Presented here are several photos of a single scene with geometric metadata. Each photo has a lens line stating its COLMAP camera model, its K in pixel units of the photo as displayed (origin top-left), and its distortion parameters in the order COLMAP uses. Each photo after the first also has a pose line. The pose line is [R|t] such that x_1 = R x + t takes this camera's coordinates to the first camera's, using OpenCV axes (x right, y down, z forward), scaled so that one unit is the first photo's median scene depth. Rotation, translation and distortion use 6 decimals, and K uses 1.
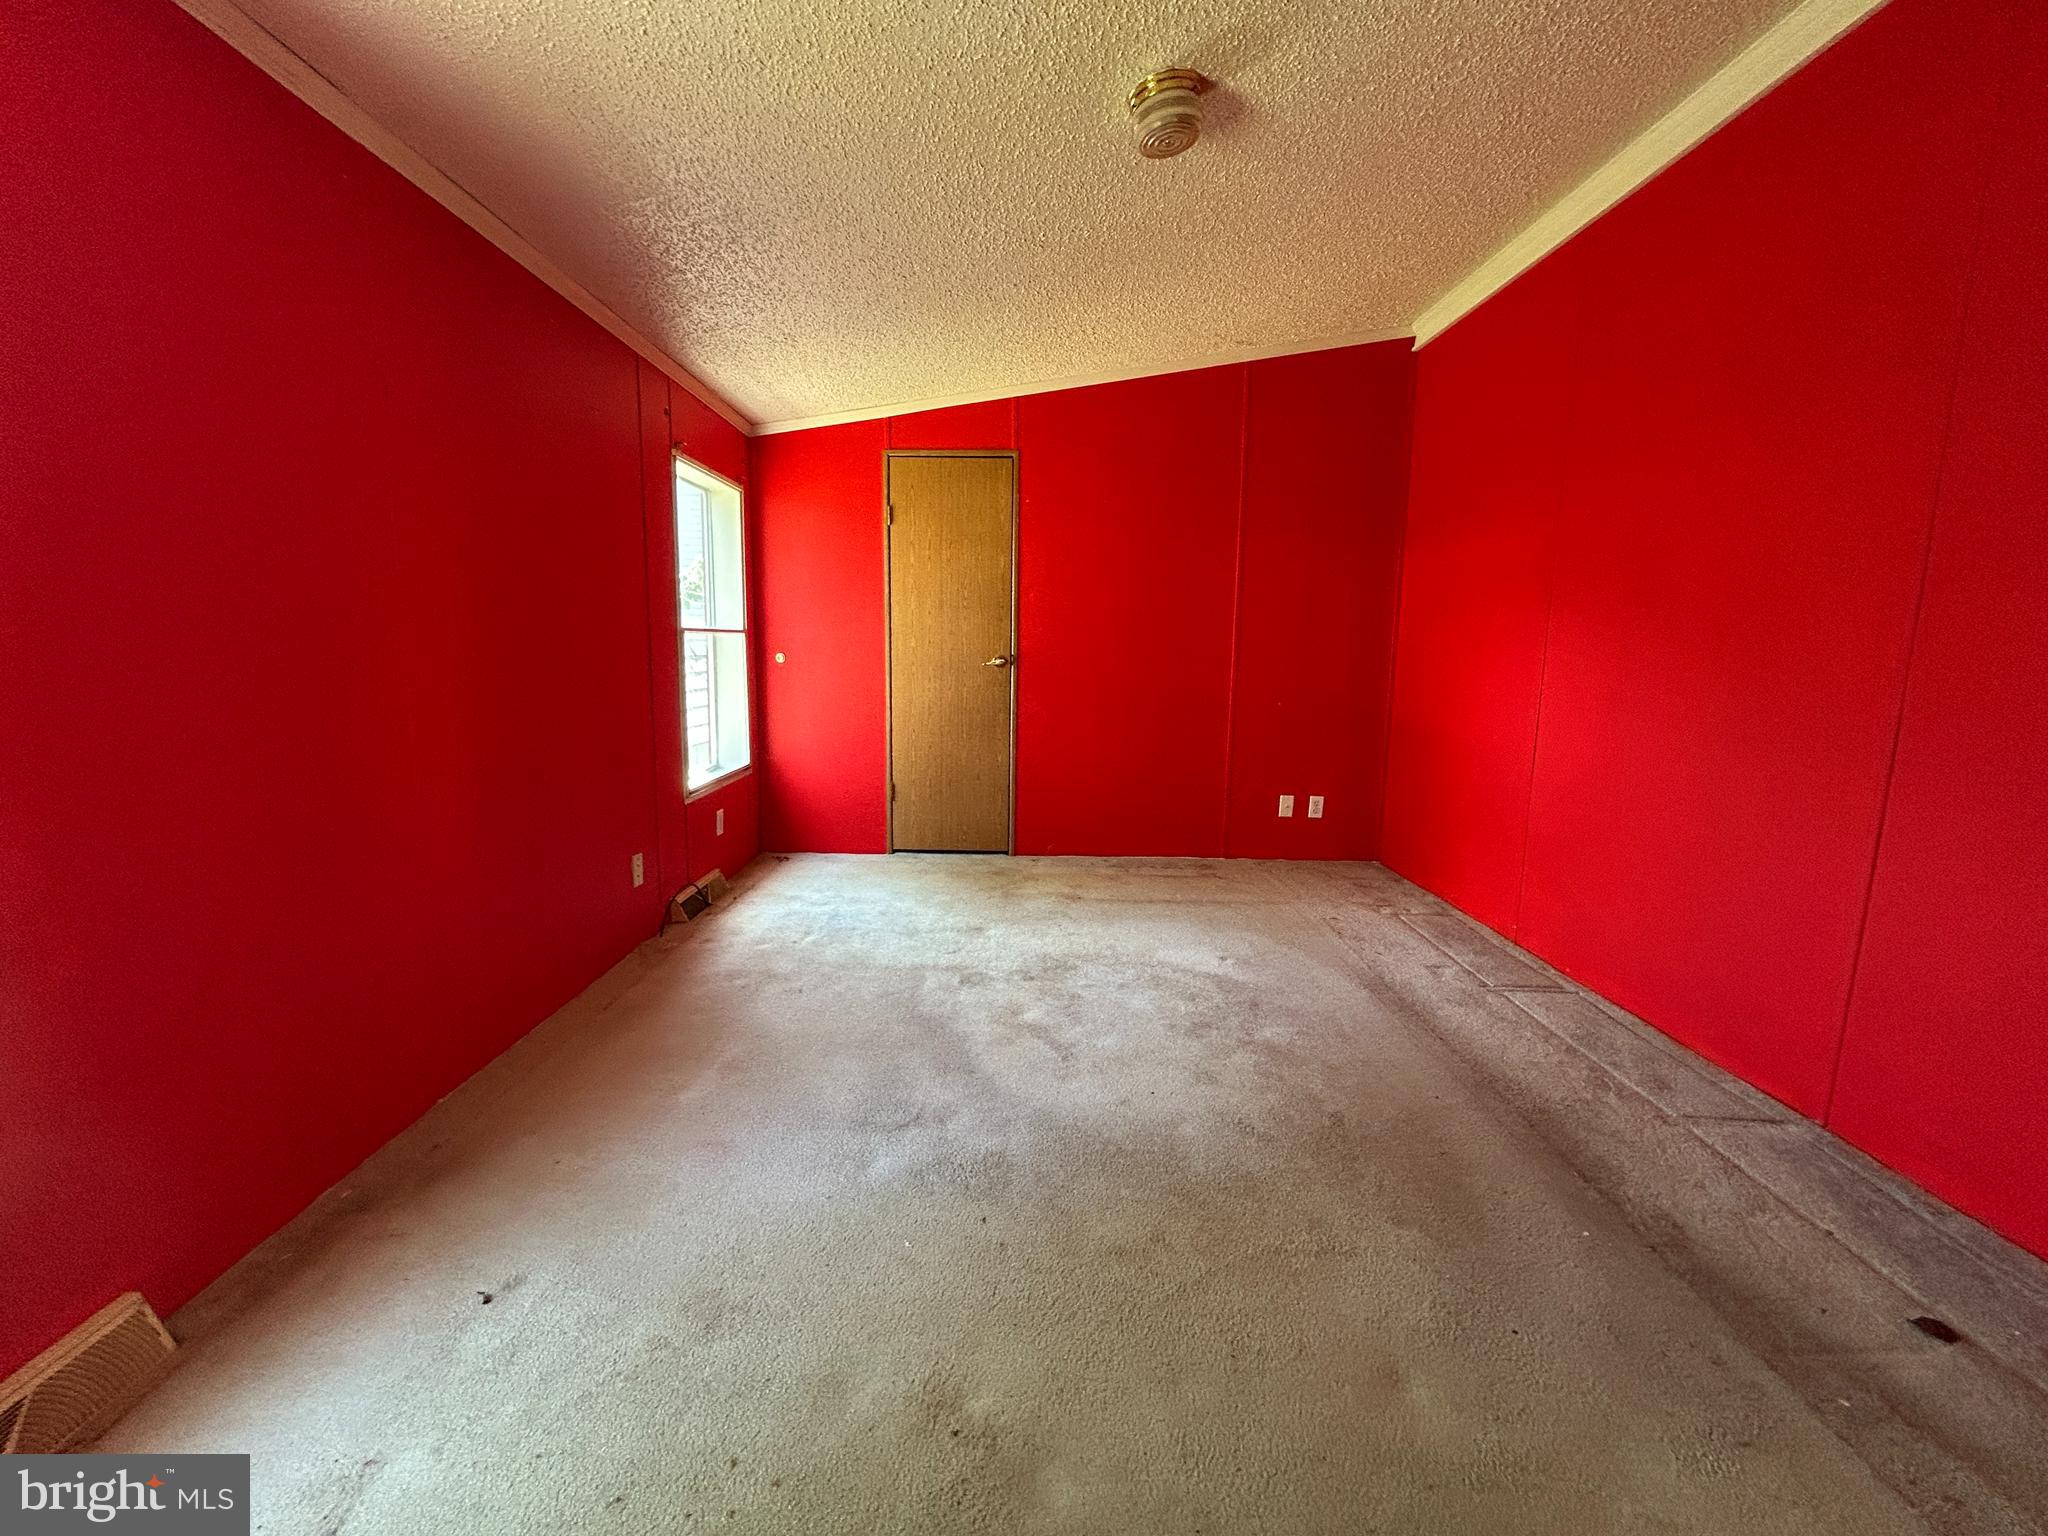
lens RADIAL K [[826.3, 0, 1017.3], [0, 826.3, 766.7], [0, 0, 1]] dist [0.000283, 0.000230]
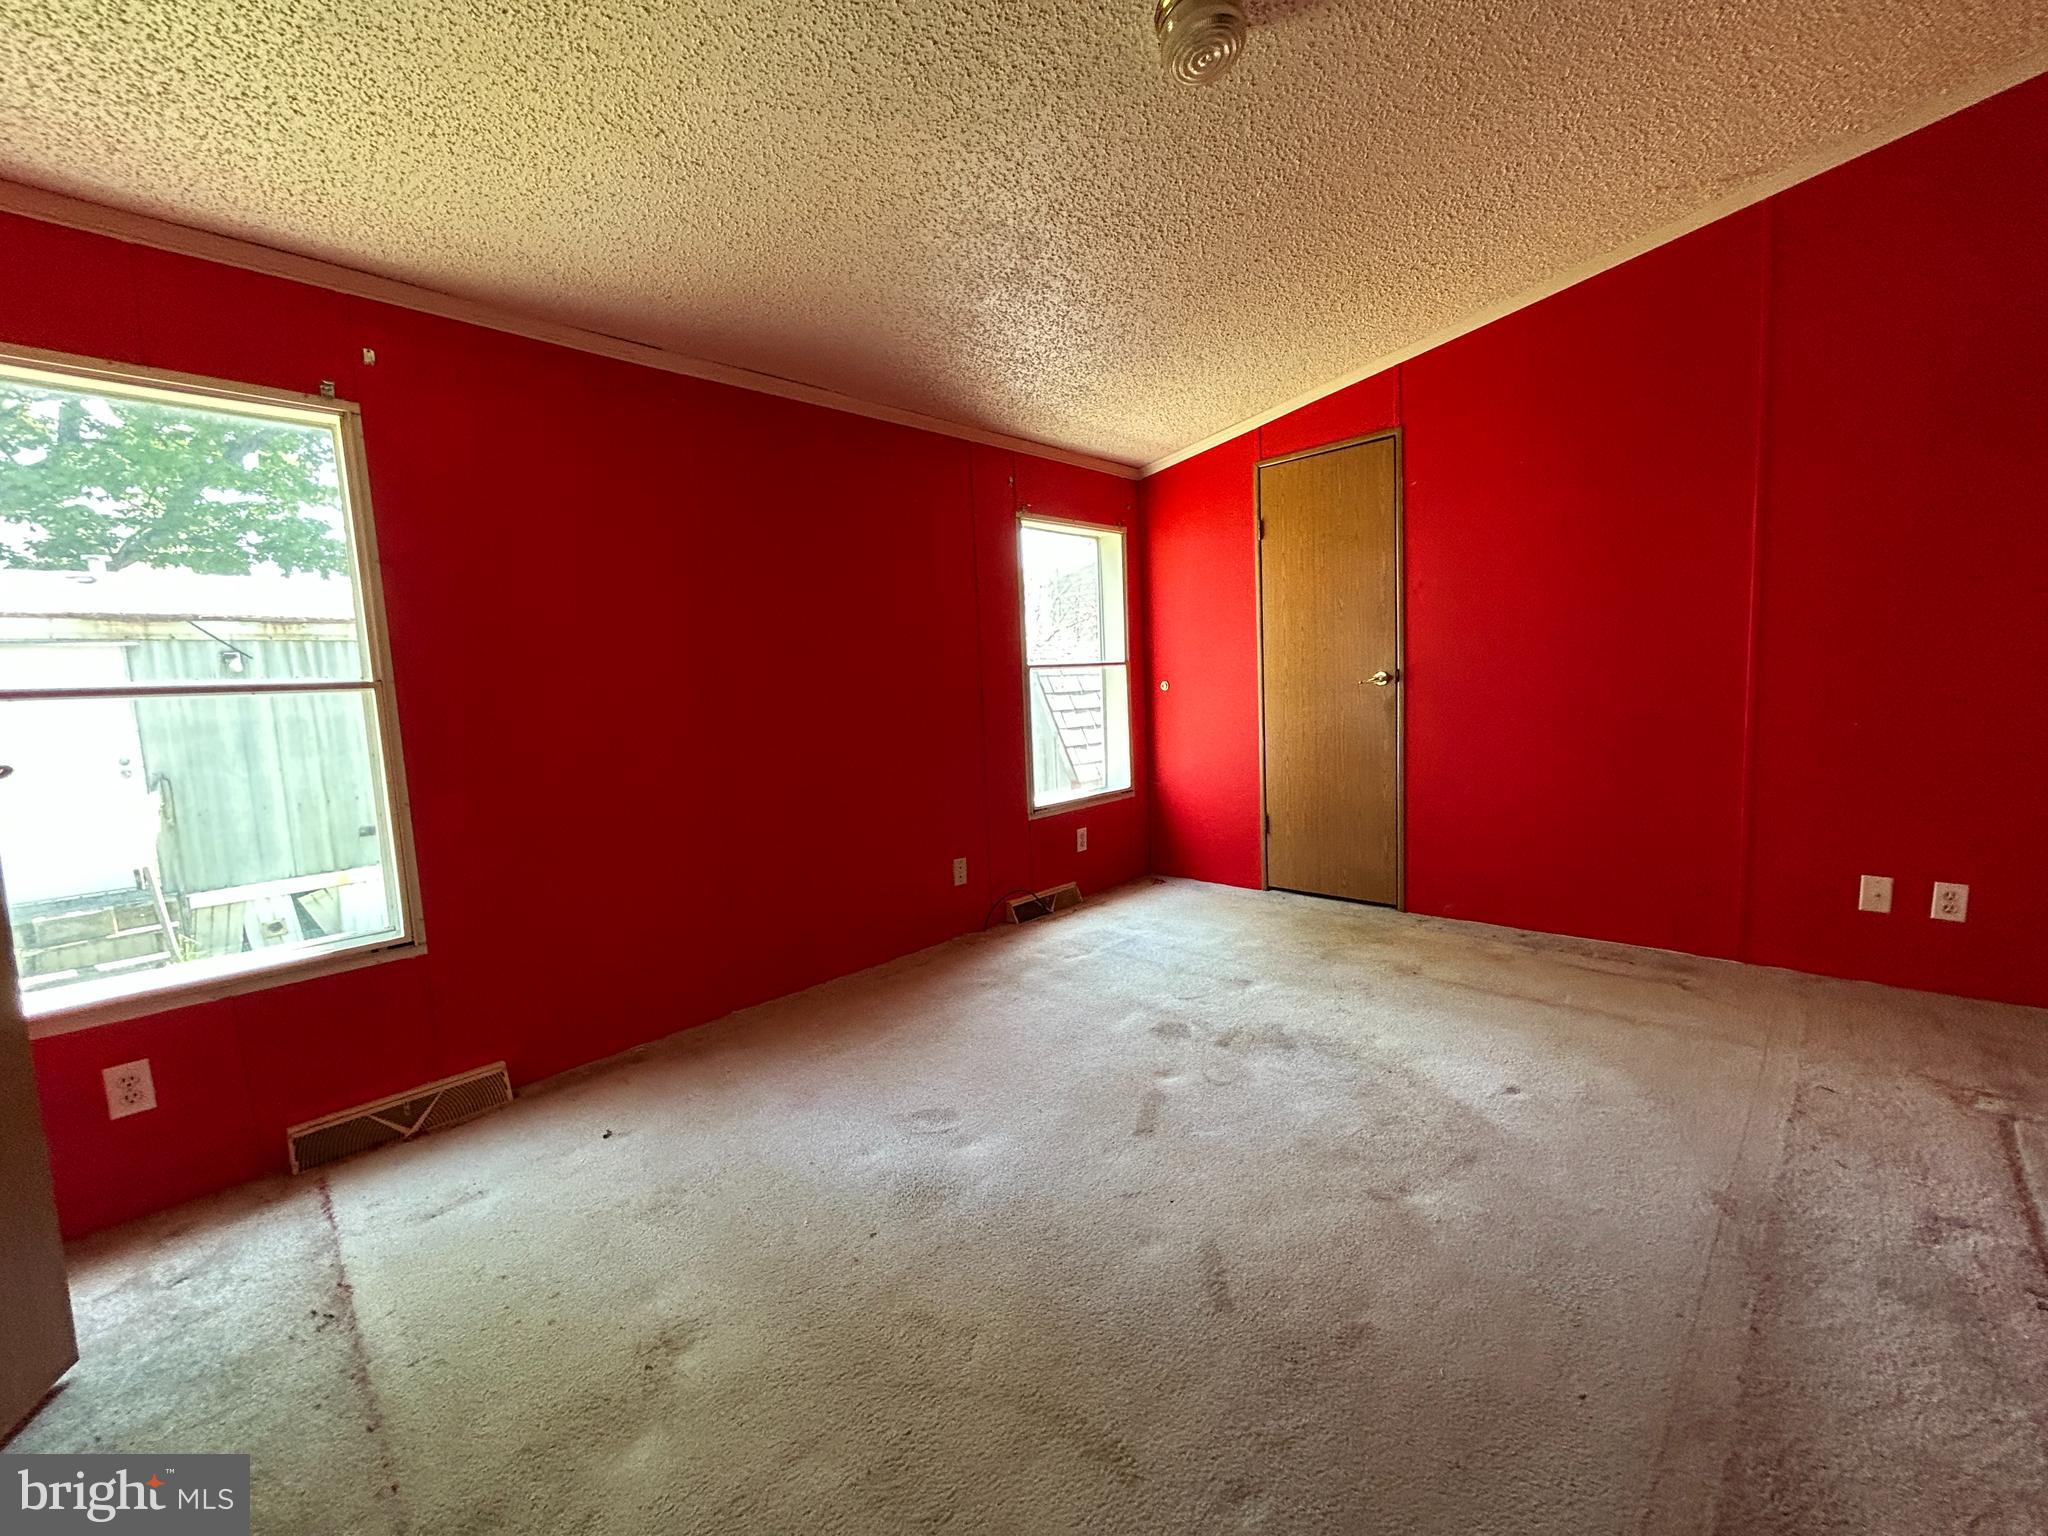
lens RADIAL K [[826.3, 0, 1017.3], [0, 826.3, 766.7], [0, 0, 1]] dist [0.000283, 0.000230]
pose [[0.721793, 0.022336, -0.691748, 0.346737], [-0.043827, 0.998948, -0.013475, -0.011234], [0.690720, 0.040044, 0.722013, 0.158787]]
